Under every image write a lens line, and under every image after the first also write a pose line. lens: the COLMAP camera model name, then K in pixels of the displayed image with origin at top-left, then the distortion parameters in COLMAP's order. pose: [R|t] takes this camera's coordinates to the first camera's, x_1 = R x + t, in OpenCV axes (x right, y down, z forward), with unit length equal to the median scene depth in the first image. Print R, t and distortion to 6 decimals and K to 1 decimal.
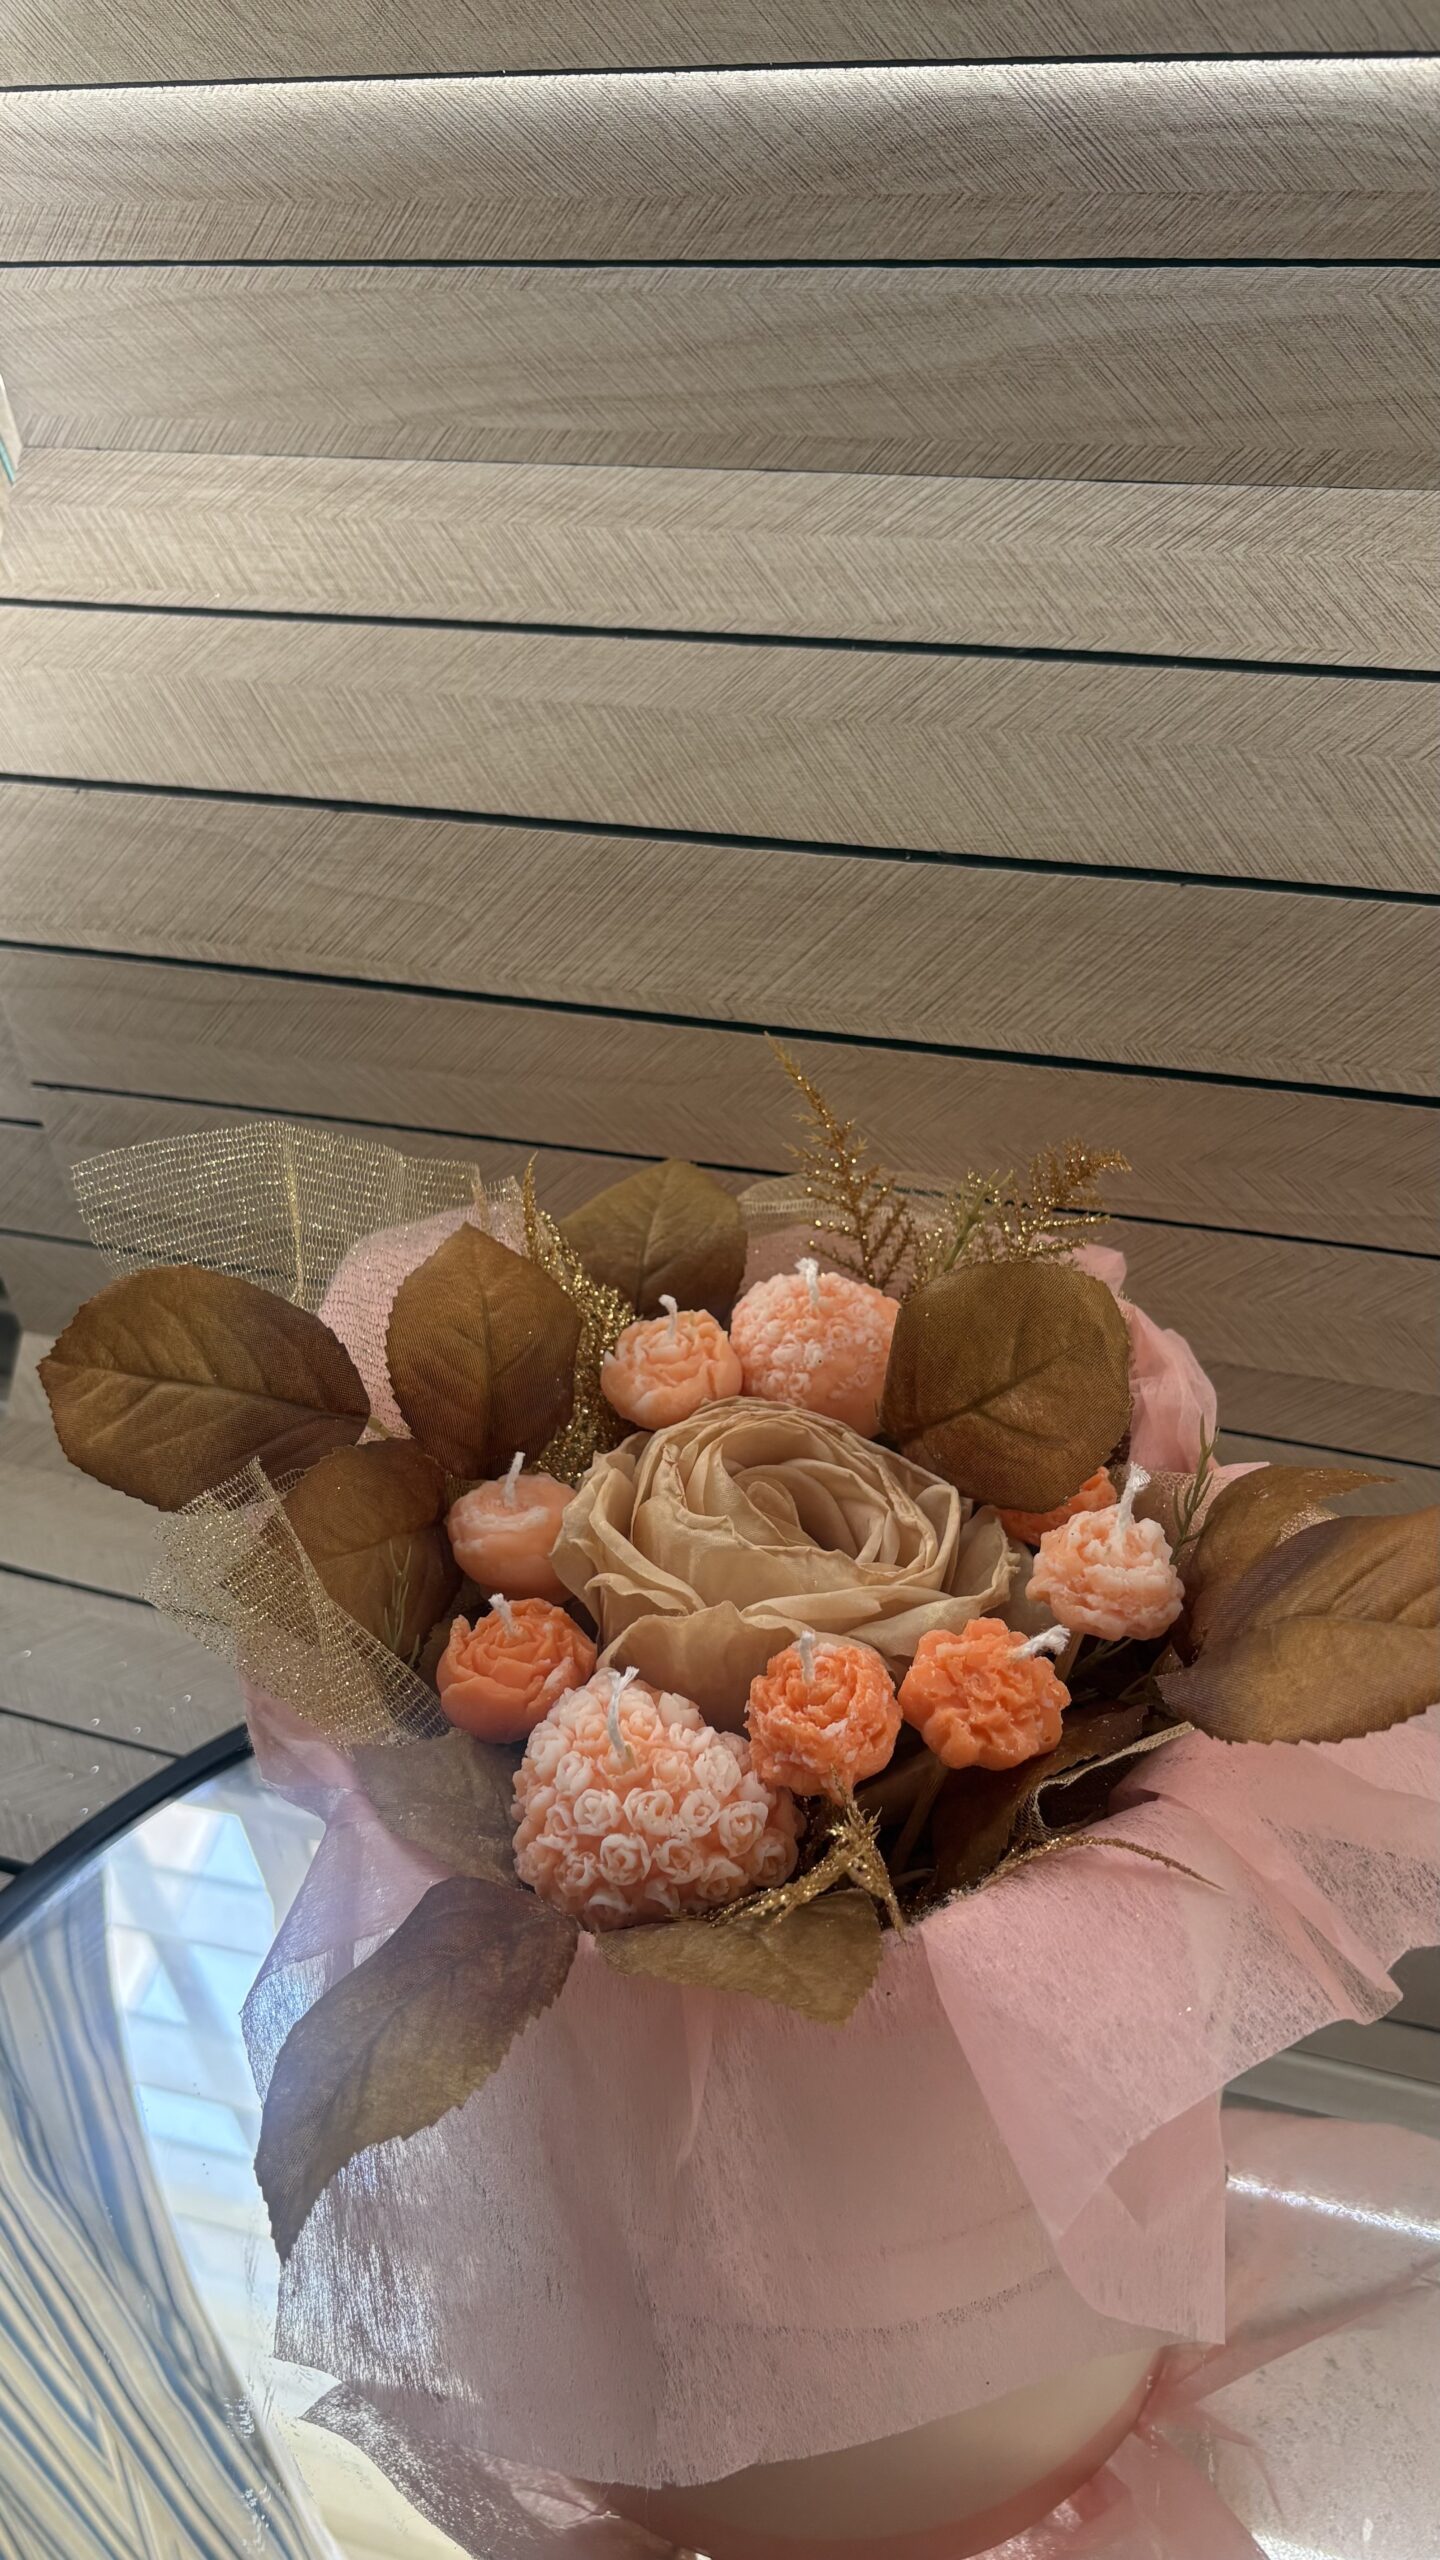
lens RADIAL K [[2028.4, 0, 728.5], [0, 2028.4, 1302.7], [0, 0, 1]] dist [-0.000432, 0.002963]
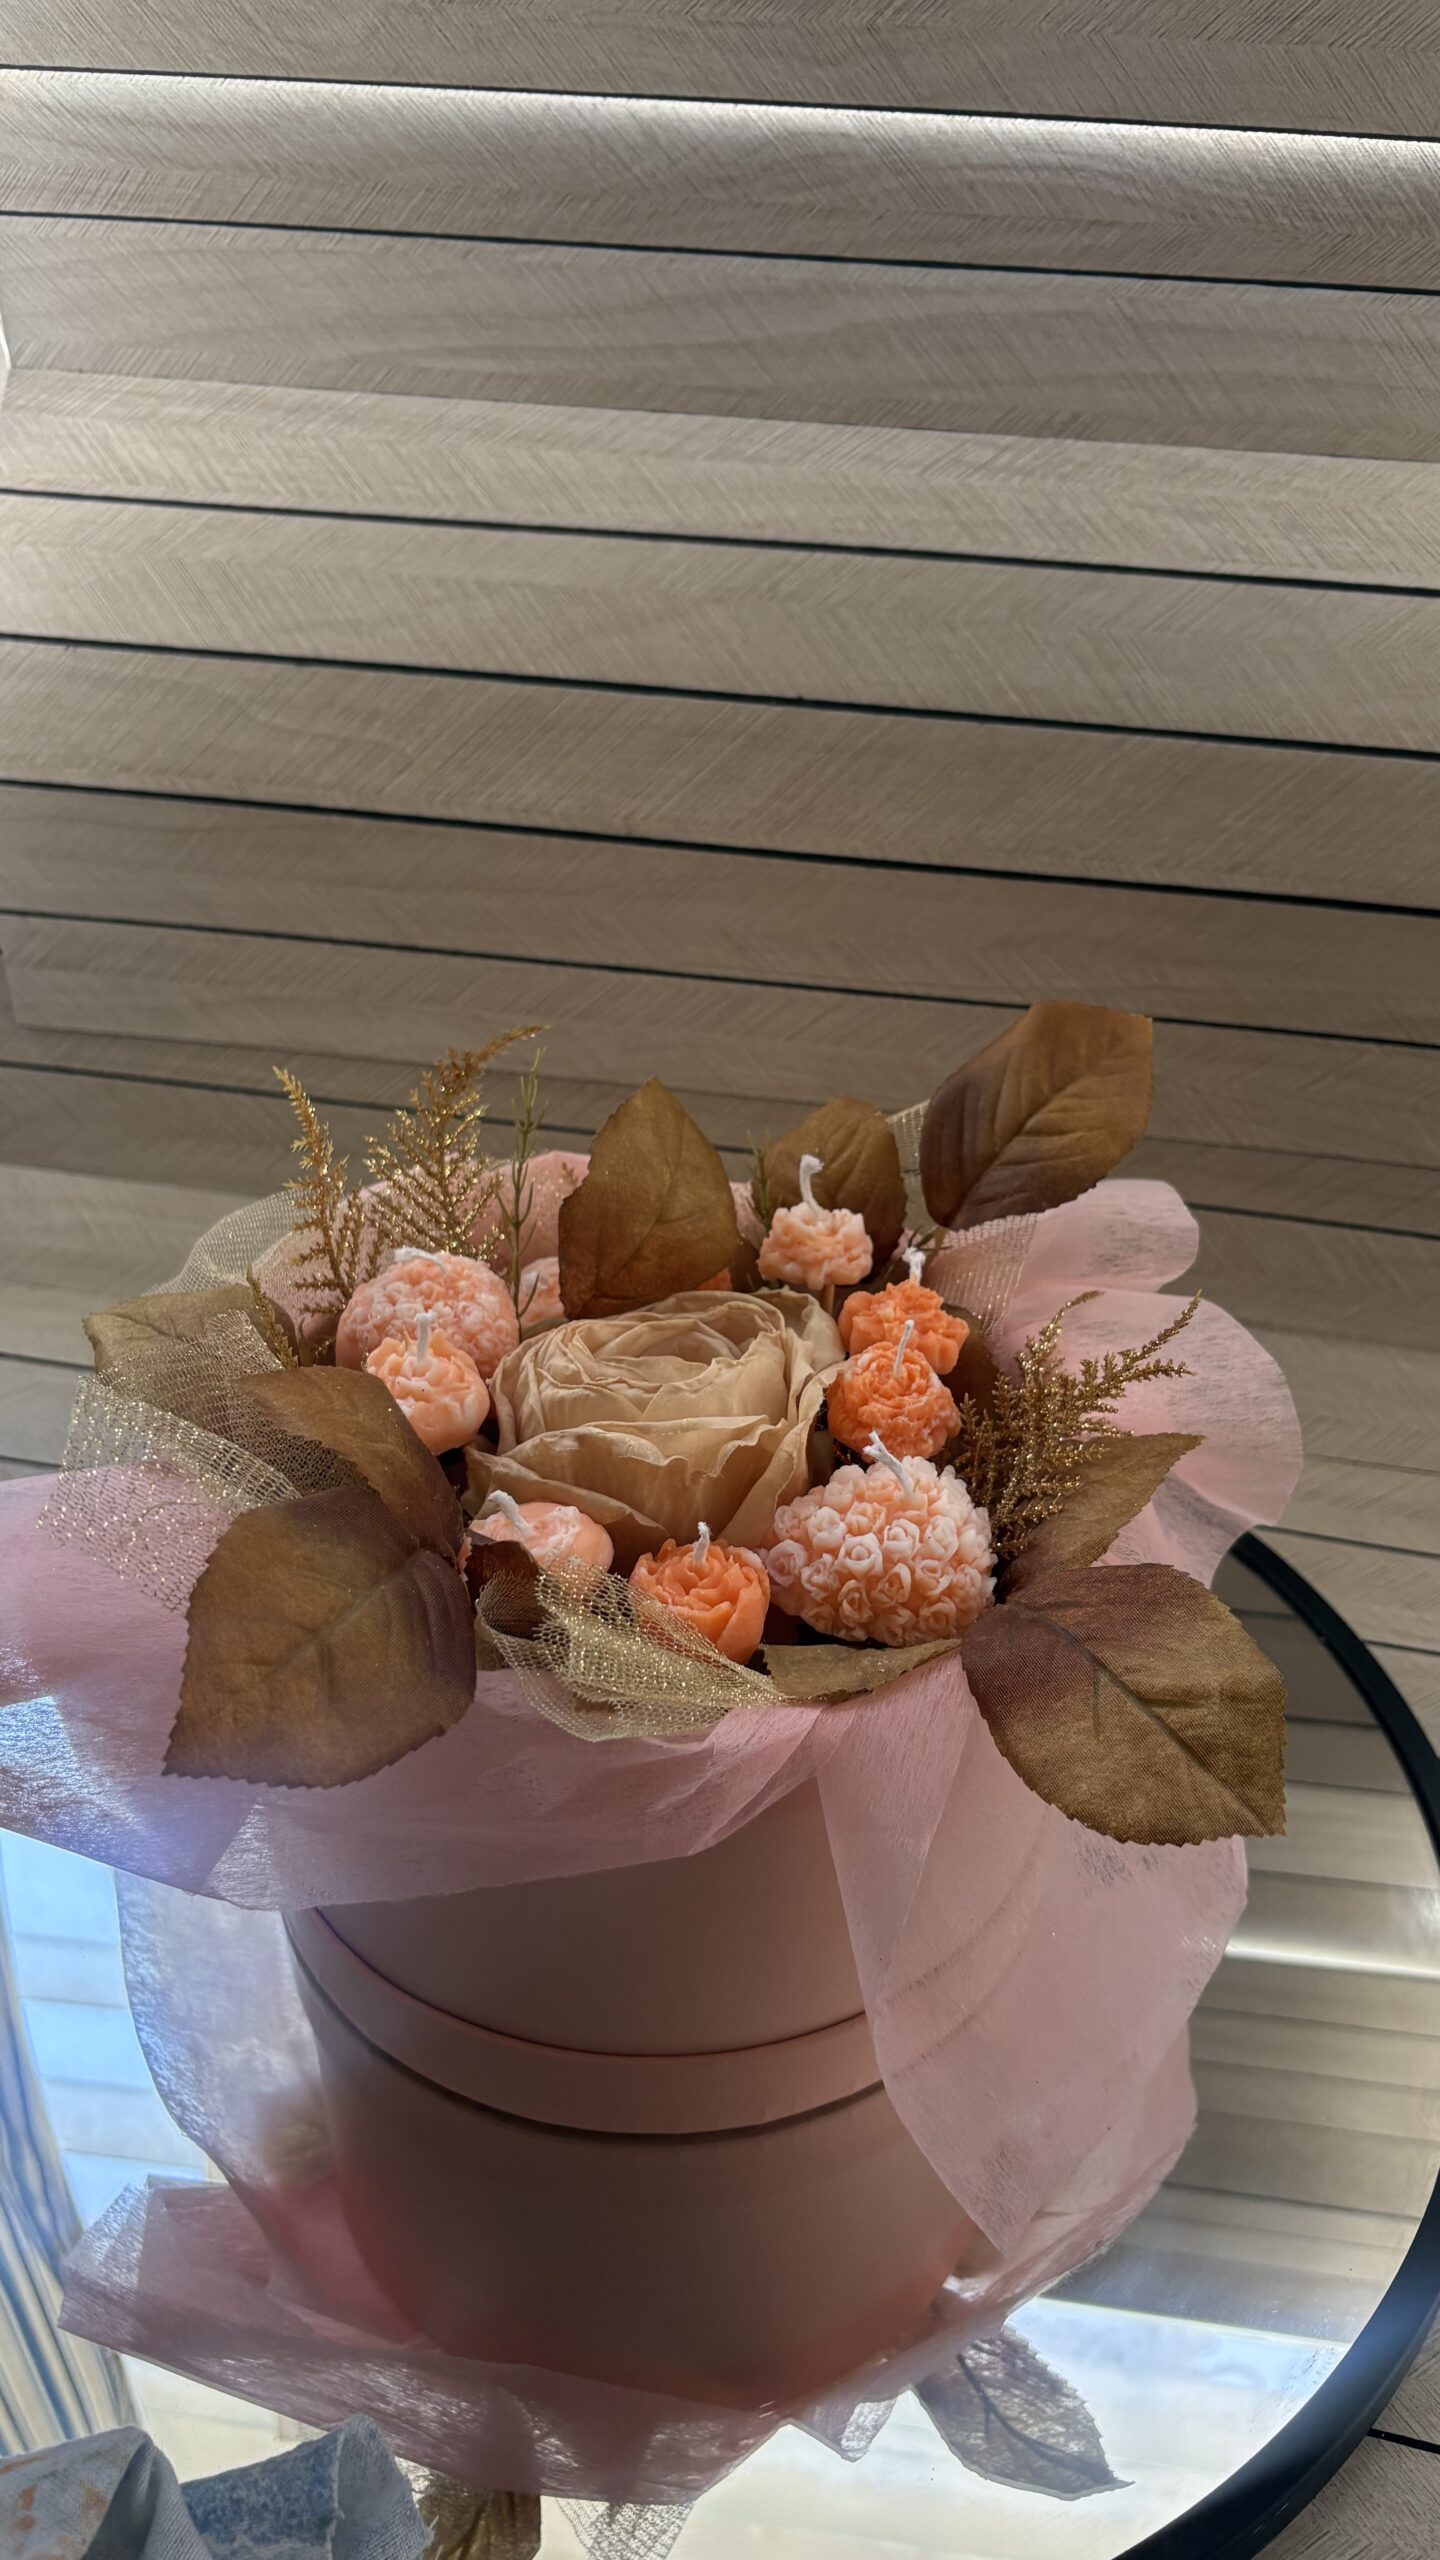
lens RADIAL K [[2028.4, 0, 742.5], [0, 2028.4, 1279.6], [0, 0, 1]] dist [-0.000432, 0.002963]
pose [[0.983736, -0.011220, 0.179271, -0.165068], [0.022948, 0.997719, -0.063480, 0.227395], [-0.178150, 0.066562, 0.981750, -0.243280]]
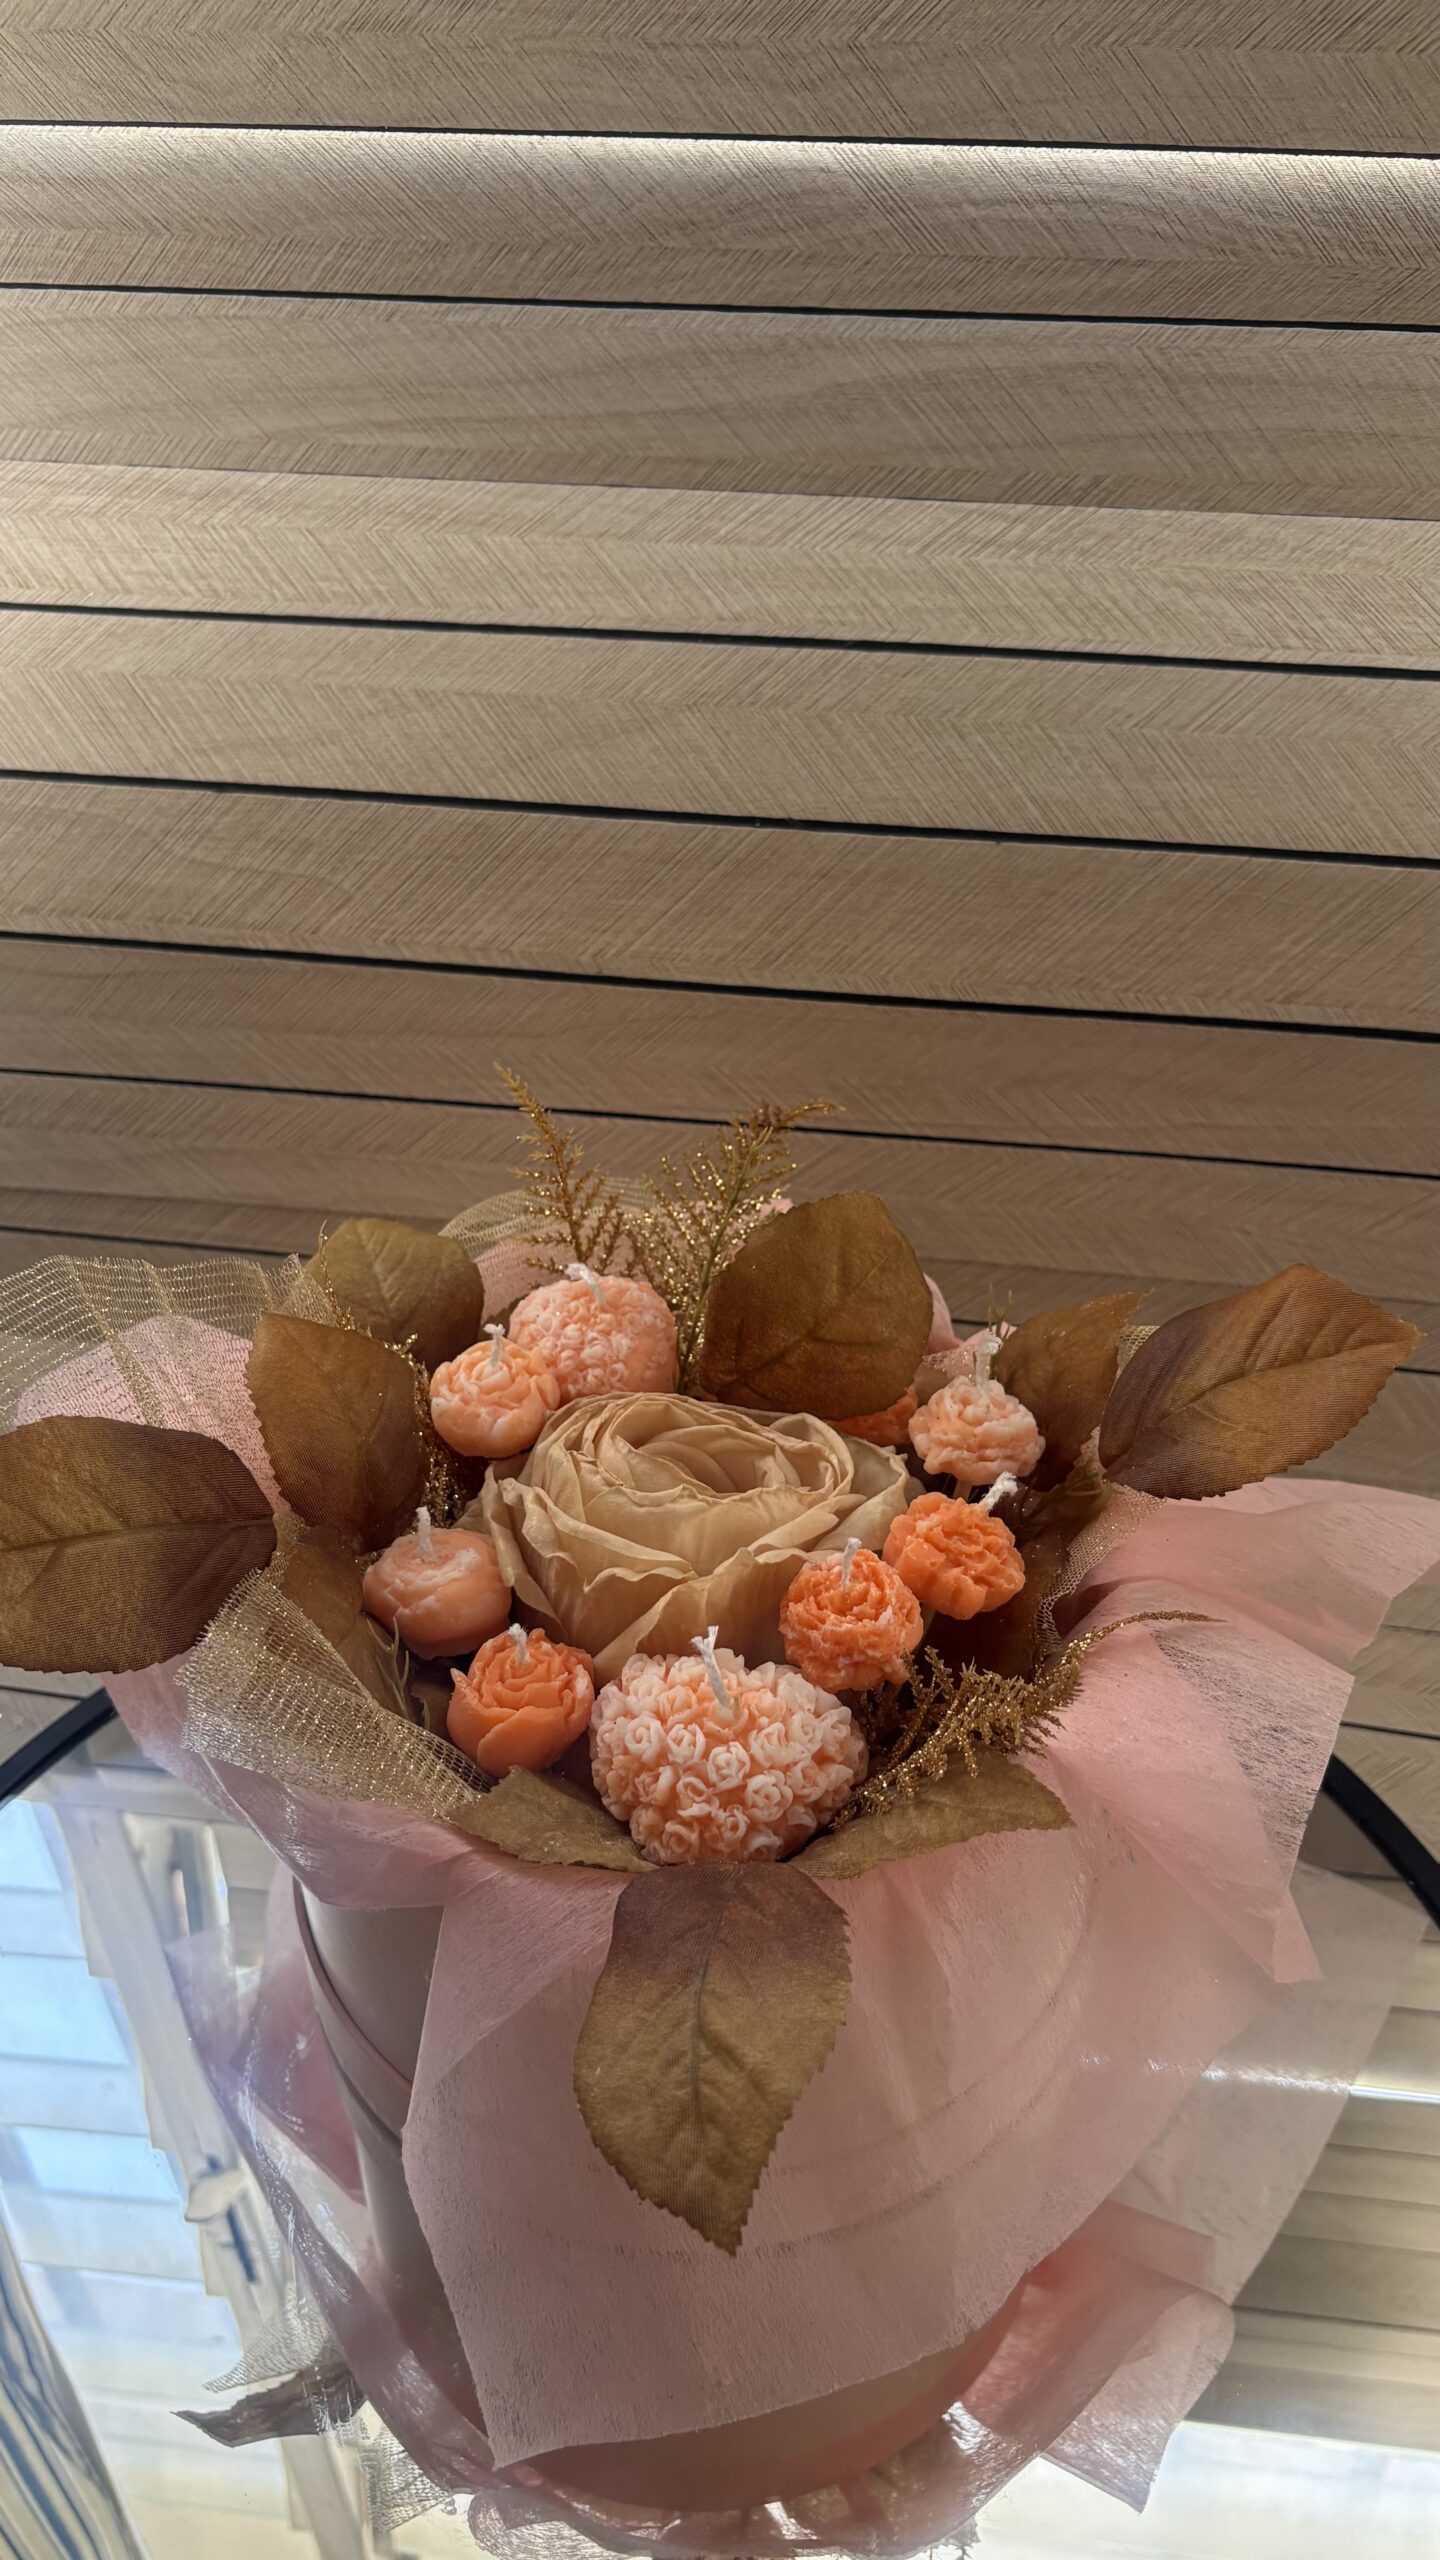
lens RADIAL K [[2028.4, 0, 702.3], [0, 2028.4, 1289.7], [0, 0, 1]] dist [-0.000432, 0.002963]
pose [[0.984708, -0.047896, 0.167499, -0.143254], [0.052691, 0.998315, -0.024294, 0.066503], [-0.166054, 0.032749, 0.985573, -0.106252]]
